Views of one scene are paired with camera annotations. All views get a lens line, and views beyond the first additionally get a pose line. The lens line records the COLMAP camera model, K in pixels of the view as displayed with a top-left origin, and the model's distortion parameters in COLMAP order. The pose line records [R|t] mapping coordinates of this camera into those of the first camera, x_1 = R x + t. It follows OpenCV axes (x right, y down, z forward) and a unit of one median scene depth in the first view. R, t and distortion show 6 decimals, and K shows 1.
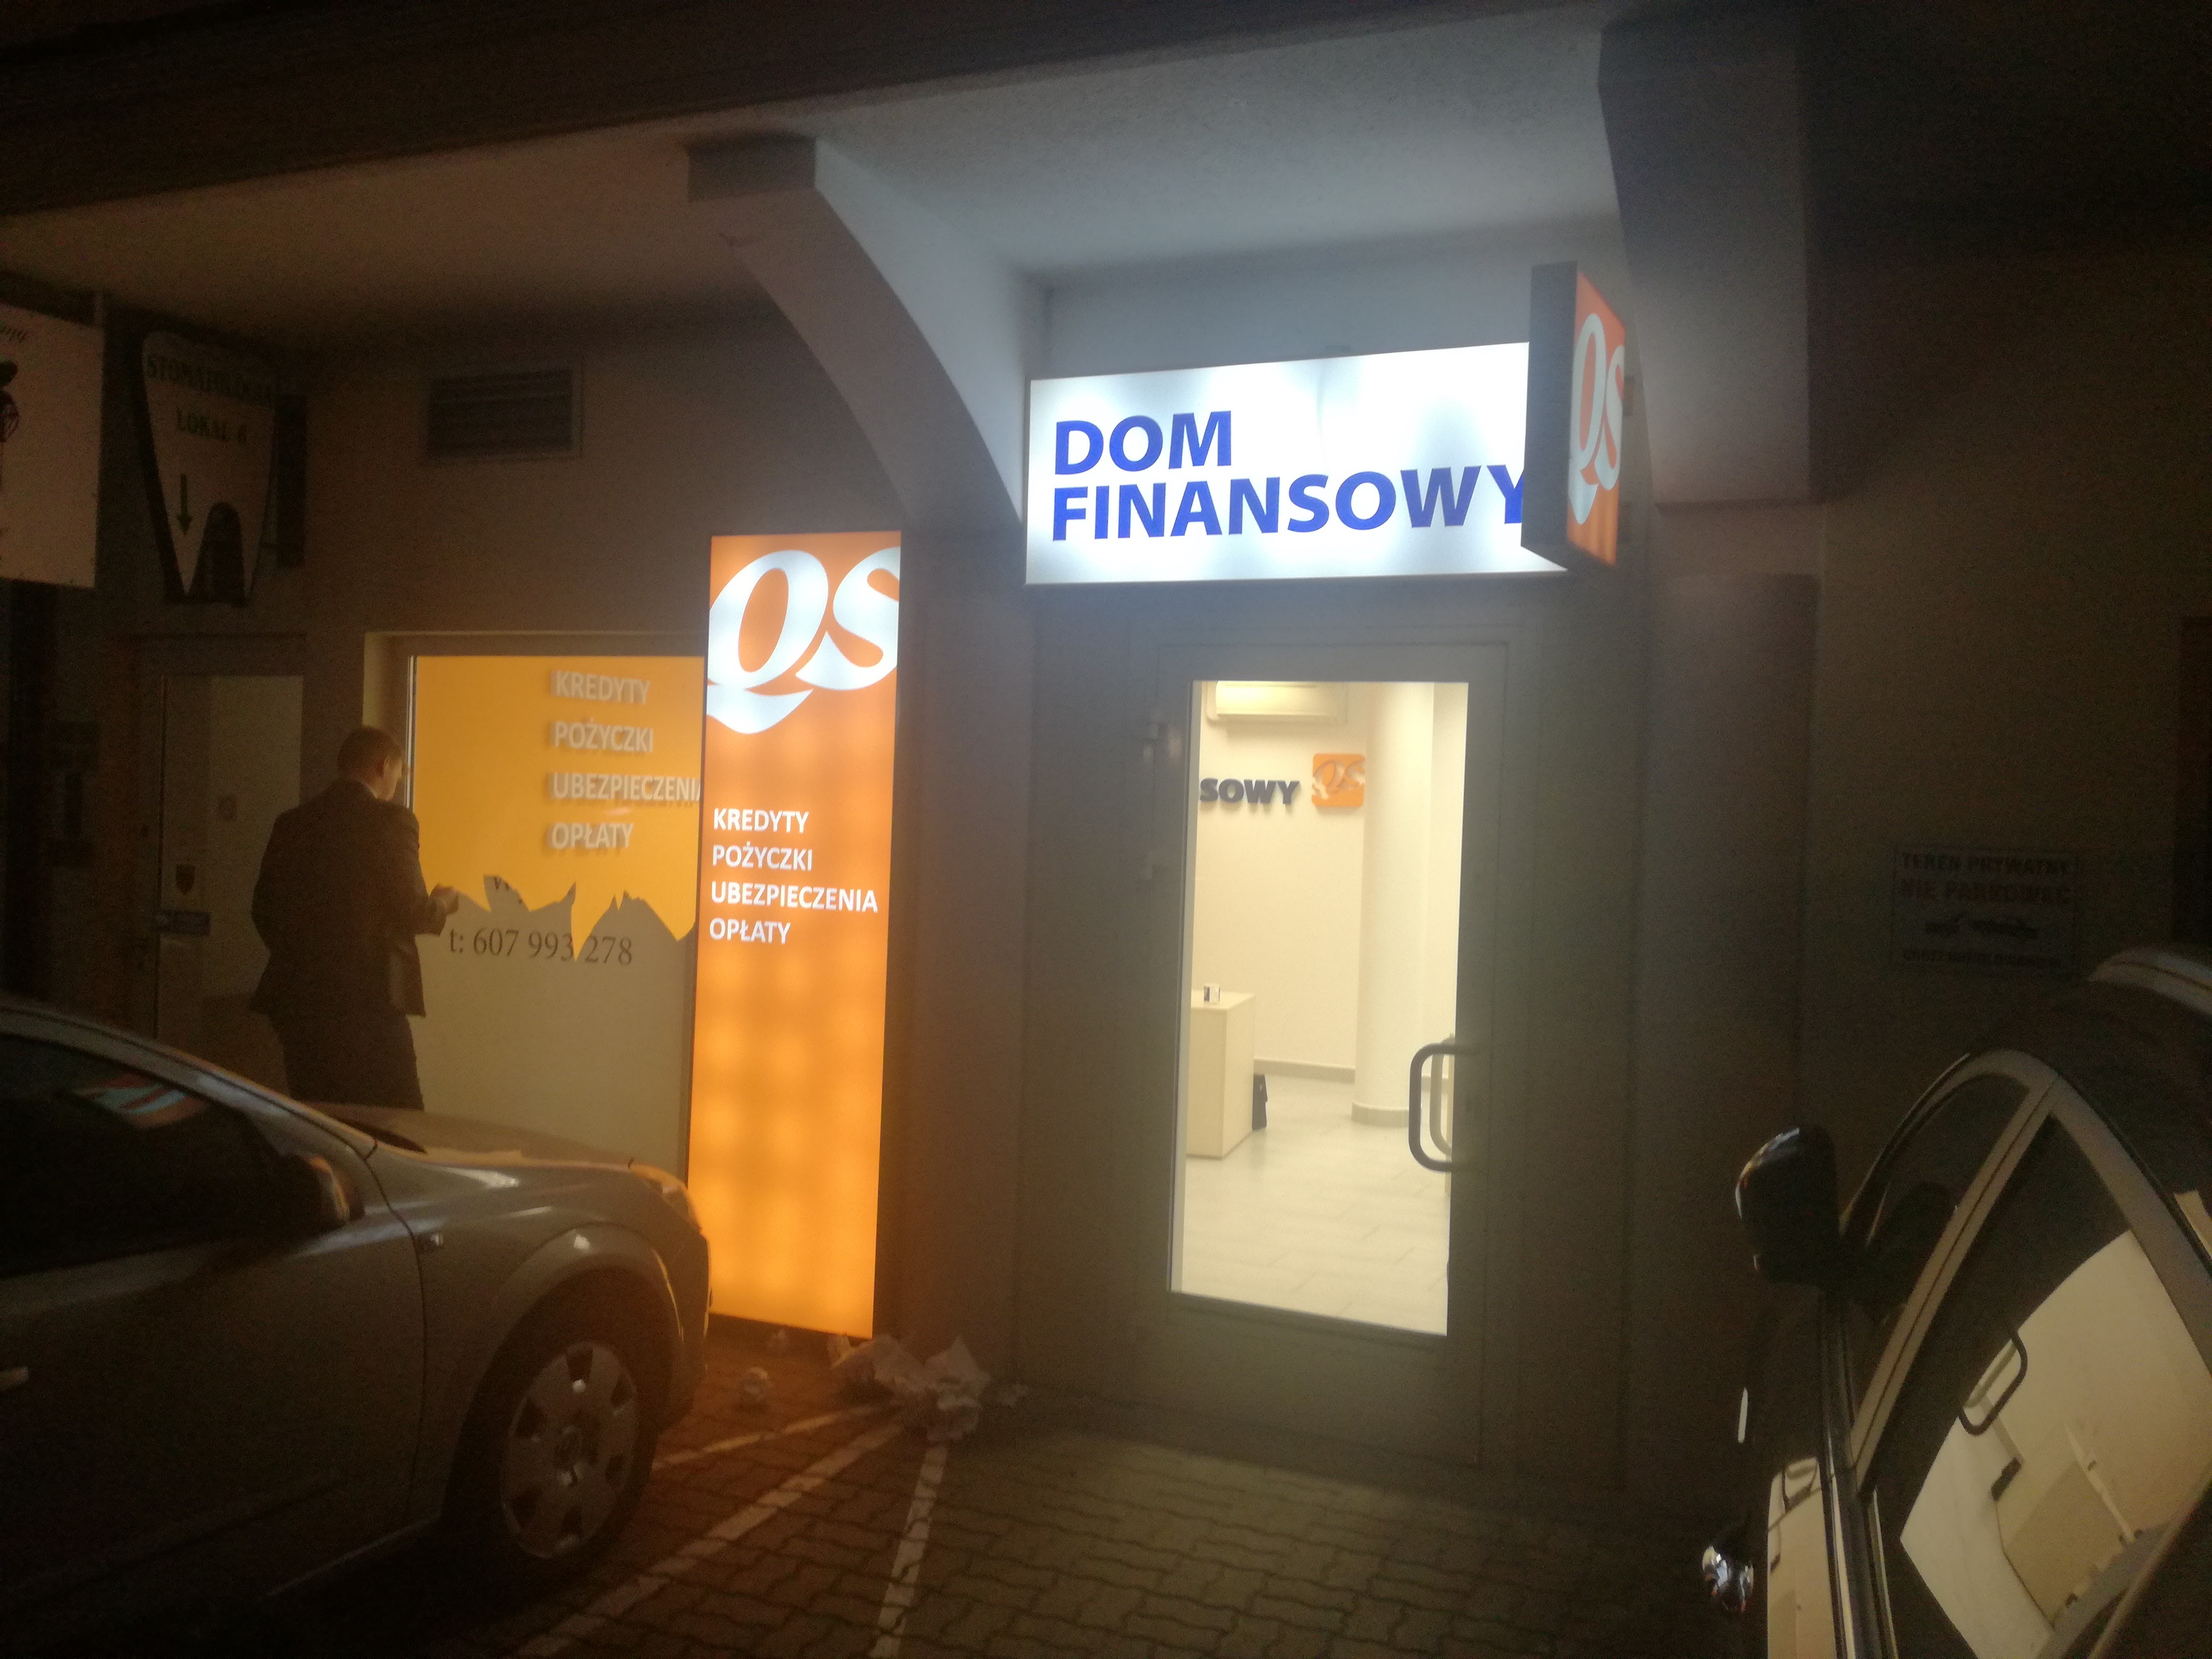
lens RADIAL K [[1742.9, 0, 1106.0], [0, 1742.9, 829.5], [0, 0, 1]] dist [0.130503, -0.226246]
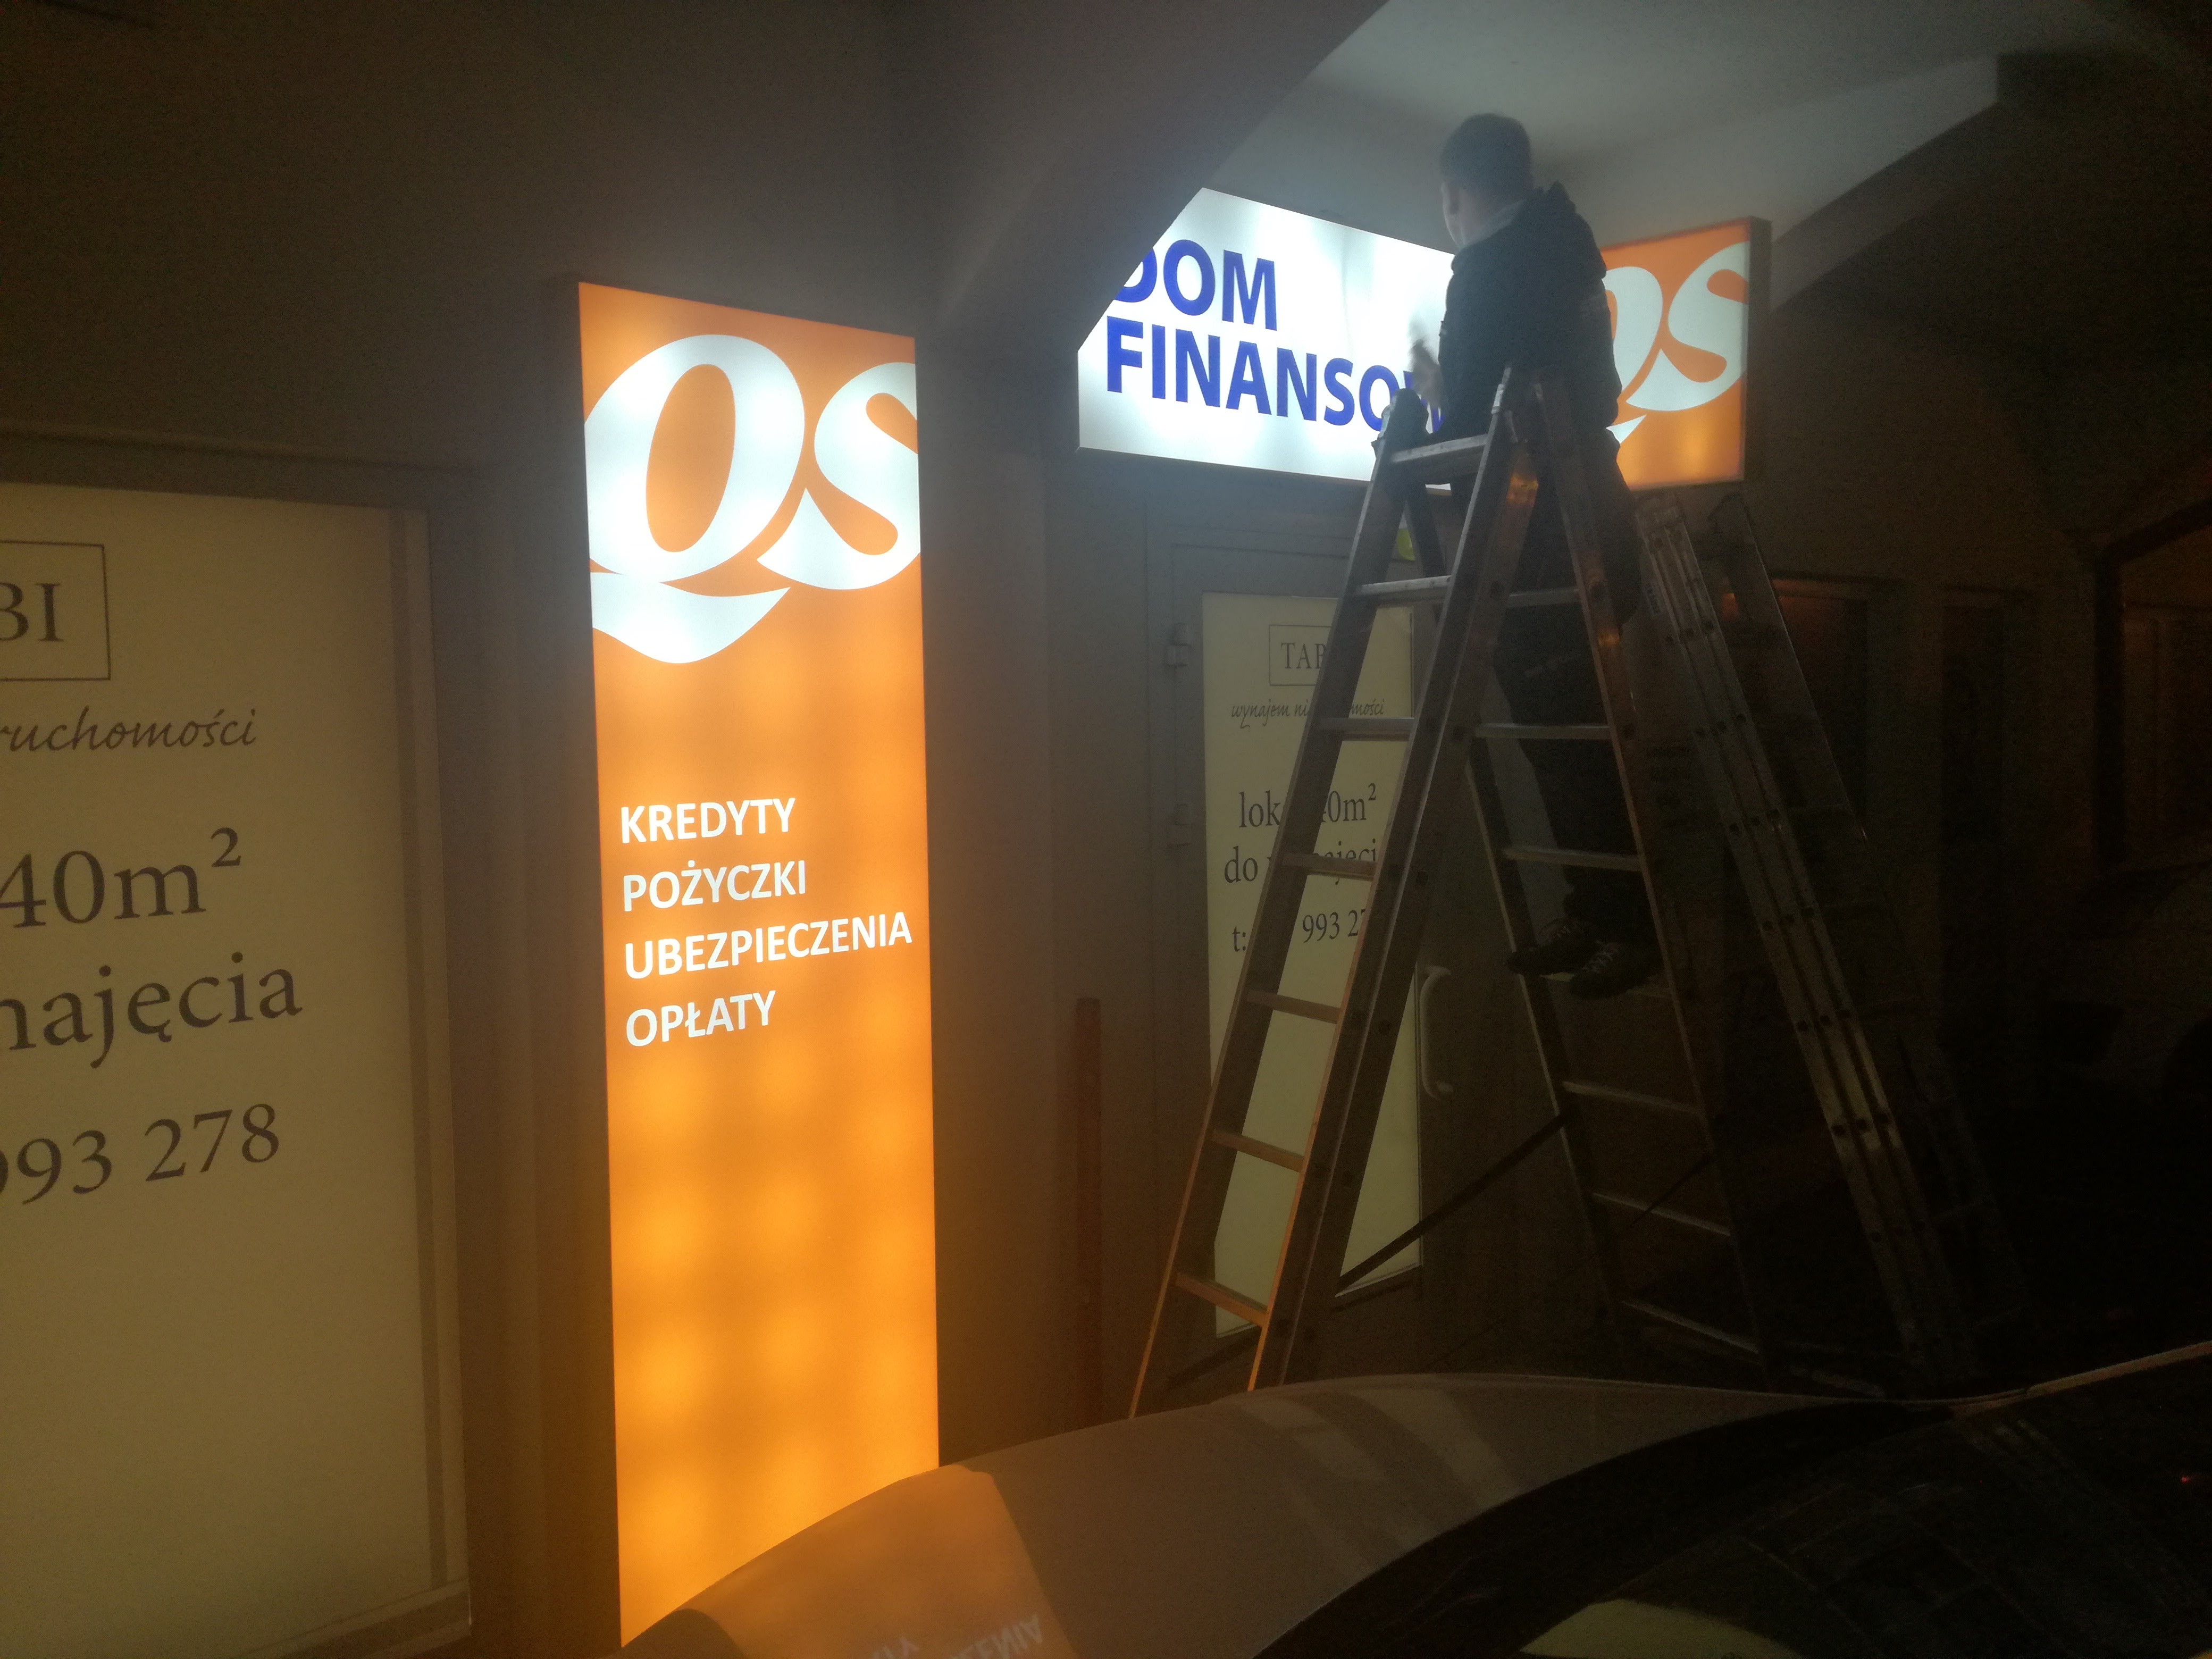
lens RADIAL K [[1742.9, 0, 1106.0], [0, 1742.9, 829.5], [0, 0, 1]] dist [0.130503, -0.226246]
pose [[0.405324, -0.100759, 0.908603, -0.665904], [0.048625, 0.994877, 0.088634, -0.046292], [-0.912879, 0.008255, 0.408147, 0.665105]]
